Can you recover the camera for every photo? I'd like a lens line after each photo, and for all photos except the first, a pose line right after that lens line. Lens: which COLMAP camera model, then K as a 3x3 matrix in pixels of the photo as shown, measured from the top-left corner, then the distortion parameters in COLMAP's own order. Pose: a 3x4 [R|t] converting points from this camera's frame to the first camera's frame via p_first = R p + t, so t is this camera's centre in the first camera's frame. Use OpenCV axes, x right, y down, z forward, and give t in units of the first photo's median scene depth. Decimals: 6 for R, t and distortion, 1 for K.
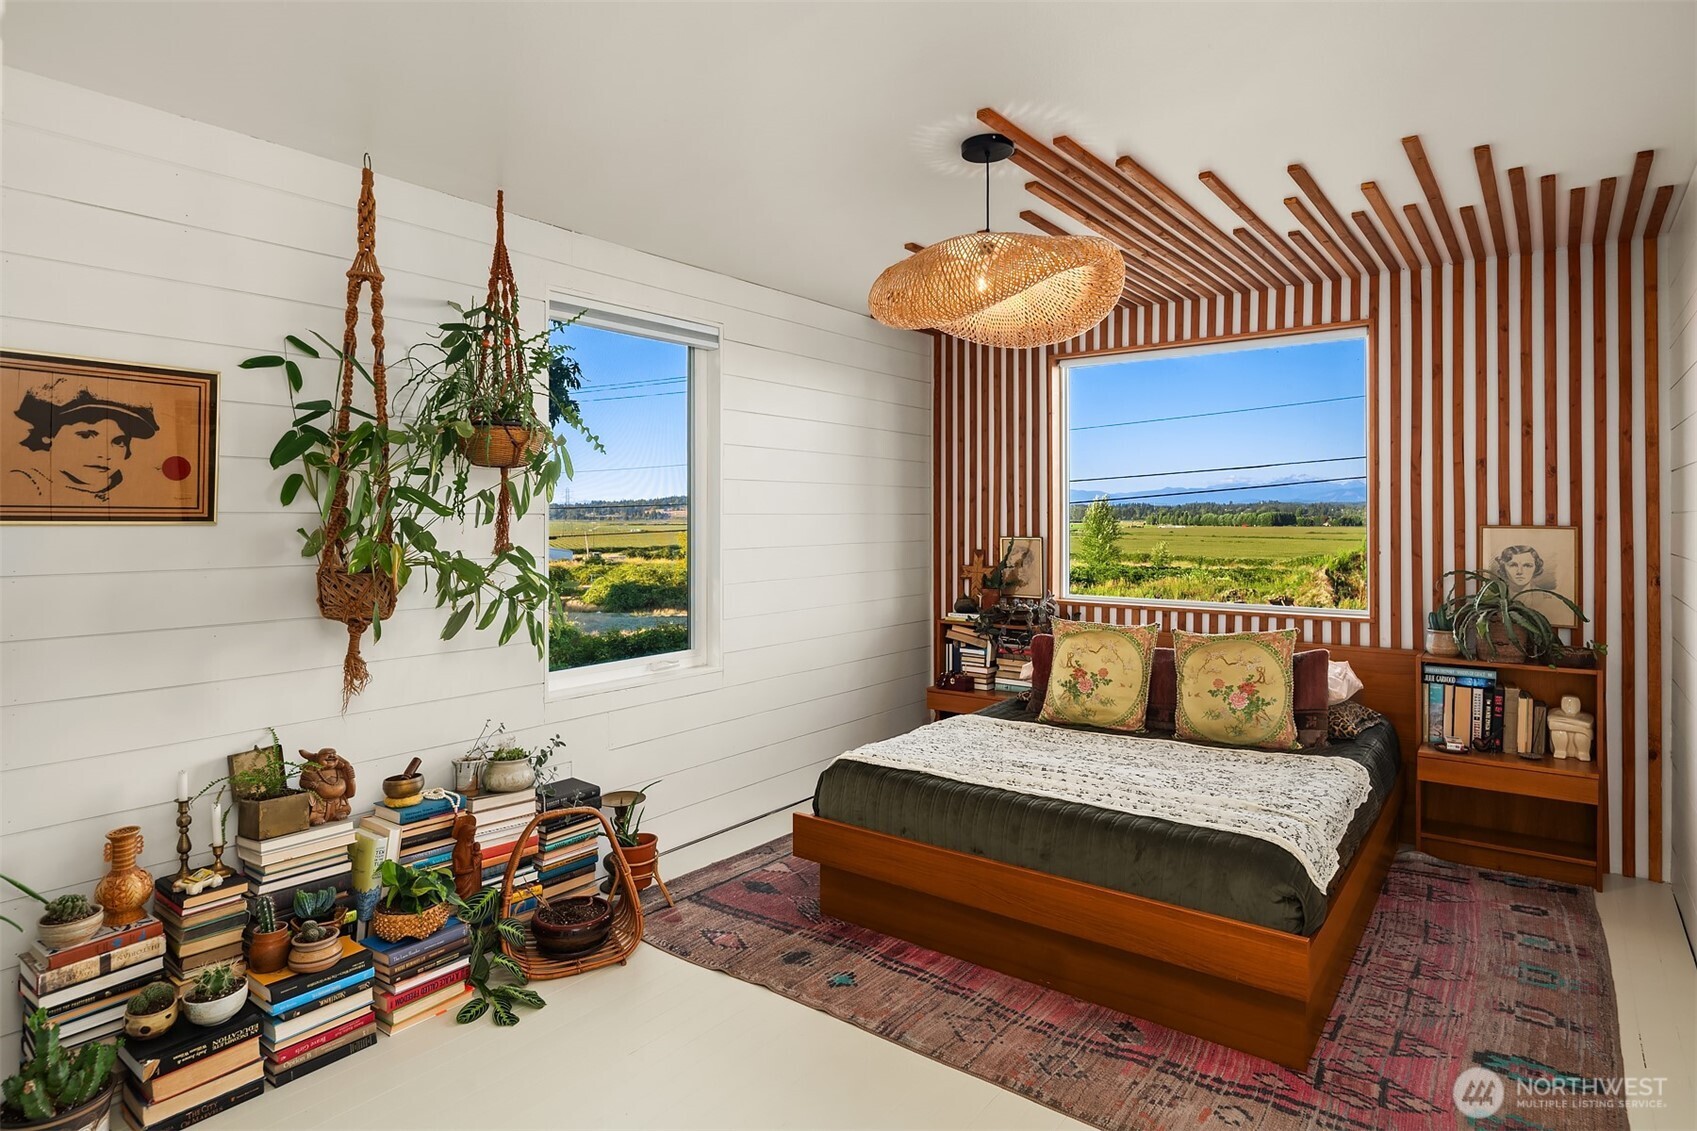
lens RADIAL K [[941.0, 0, 854.3], [0, 941.0, 515.5], [0, 0, 1]] dist [0.001206, 0.000061]
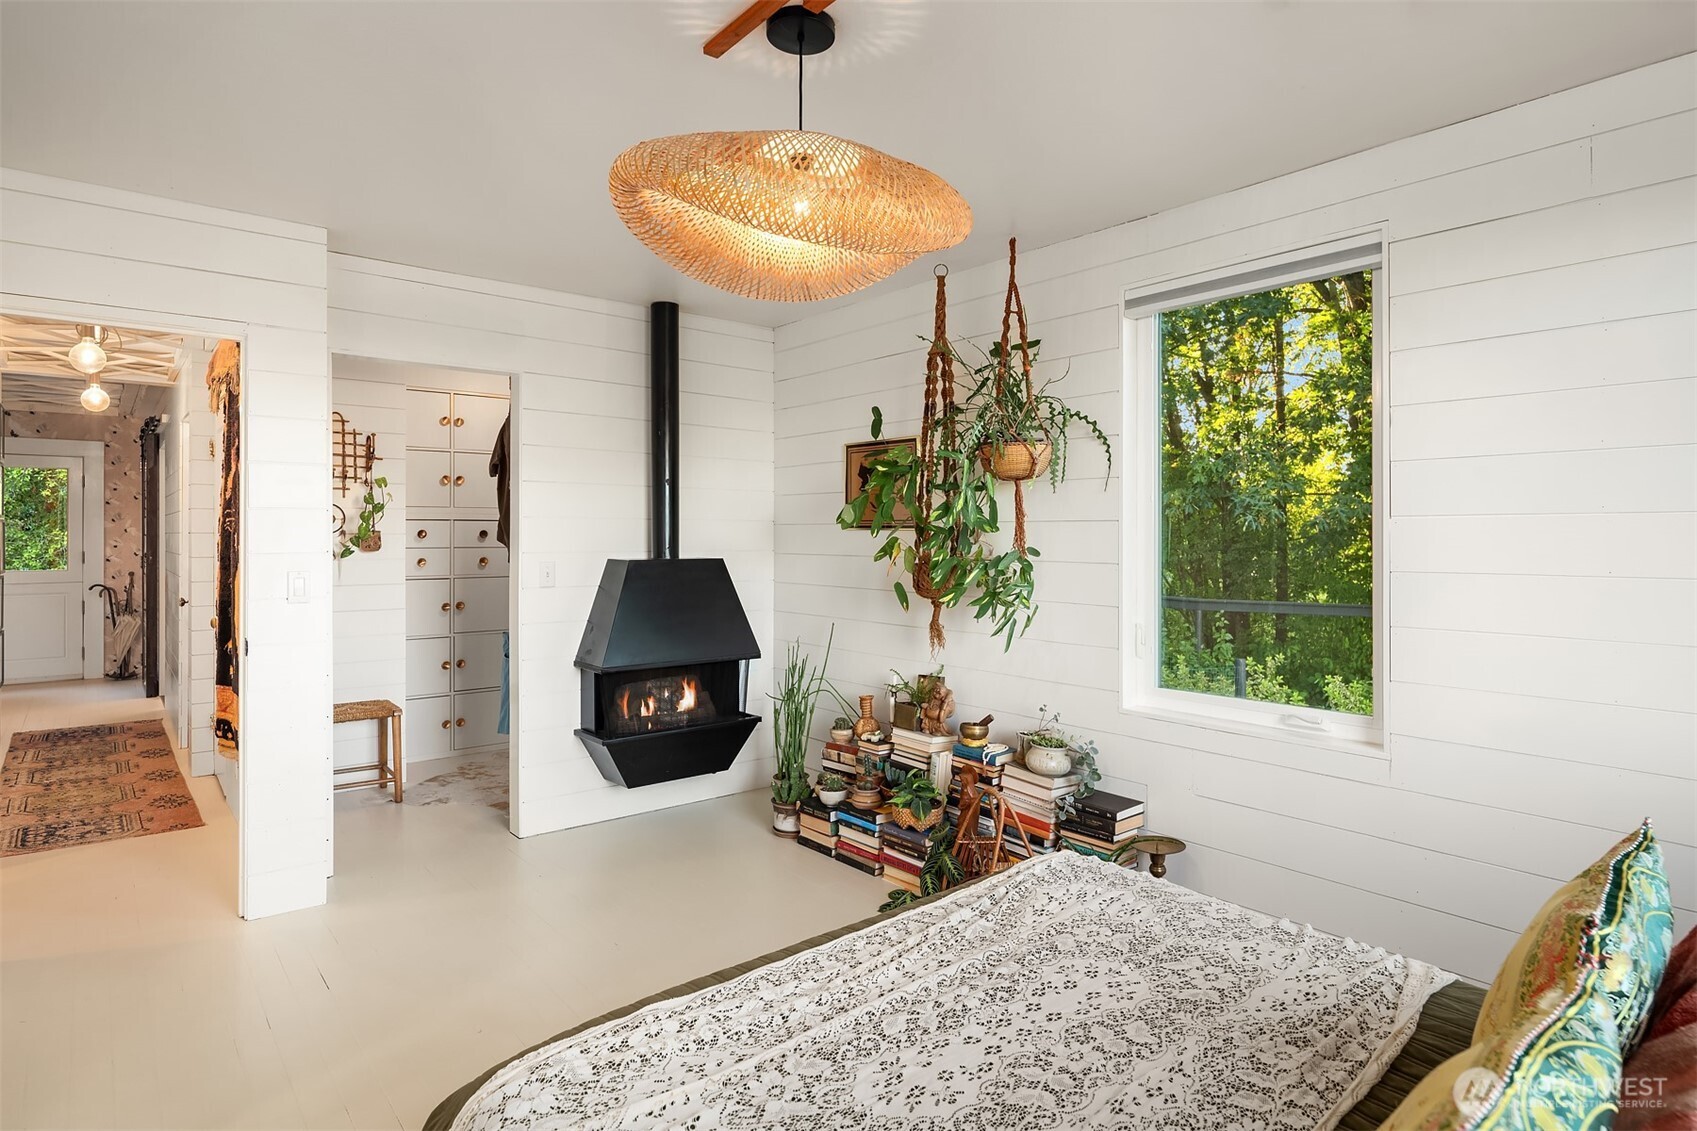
lens RADIAL K [[901.7, 0, 850.0], [0, 901.7, 539.5], [0, 0, 1]] dist [-0.000545, -0.000218]
pose [[-0.228786, 0.005343, -0.973462, 0.861842], [0.002387, 0.999985, 0.004927, 0.016318], [0.973474, -0.001196, -0.228795, 1.240432]]
